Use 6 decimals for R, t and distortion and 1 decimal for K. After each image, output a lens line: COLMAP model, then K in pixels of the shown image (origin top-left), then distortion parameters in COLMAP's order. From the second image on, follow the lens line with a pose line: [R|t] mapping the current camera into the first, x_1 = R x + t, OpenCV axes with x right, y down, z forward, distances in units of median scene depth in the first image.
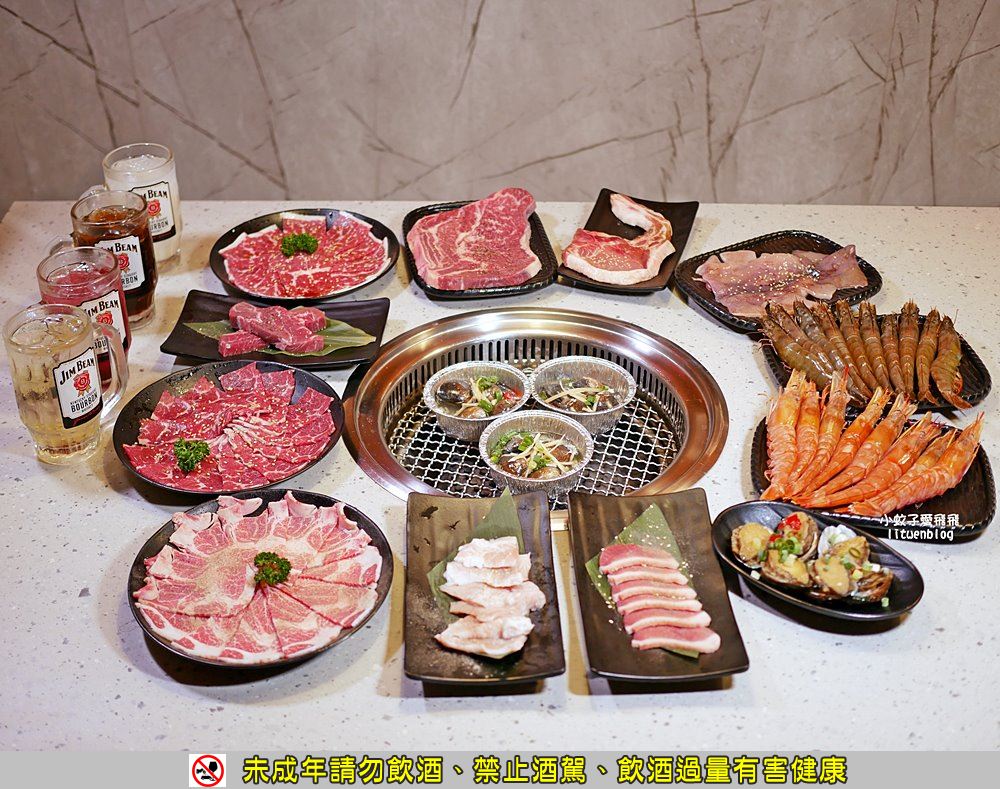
lens RADIAL K [[1384.0, 0, 500.0], [0, 1384.0, 394.5], [0, 0, 1]] dist [-0.106308, 0.147091]
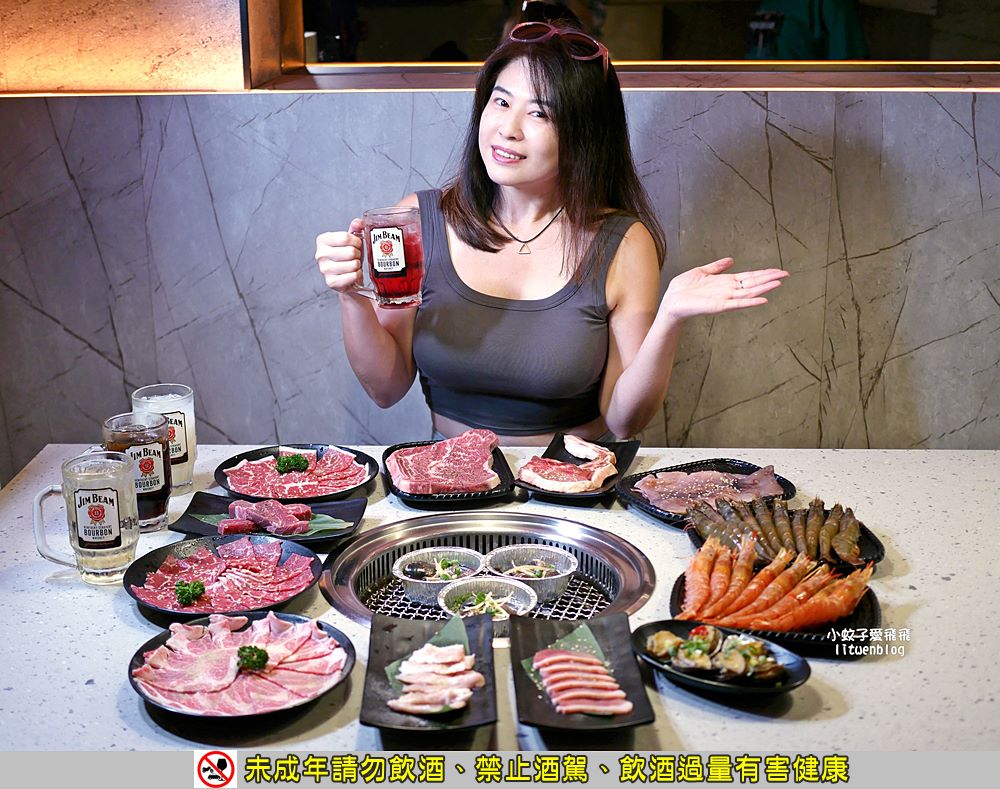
lens RADIAL K [[1384.0, 0, 500.0], [0, 1384.0, 394.5], [0, 0, 1]] dist [-0.106308, 0.147091]
pose [[0.999980, -0.000808, -0.006315, 0.040929], [-0.001105, 0.954855, -0.297071, 0.201283], [0.006270, 0.297072, 0.954835, -0.140189]]
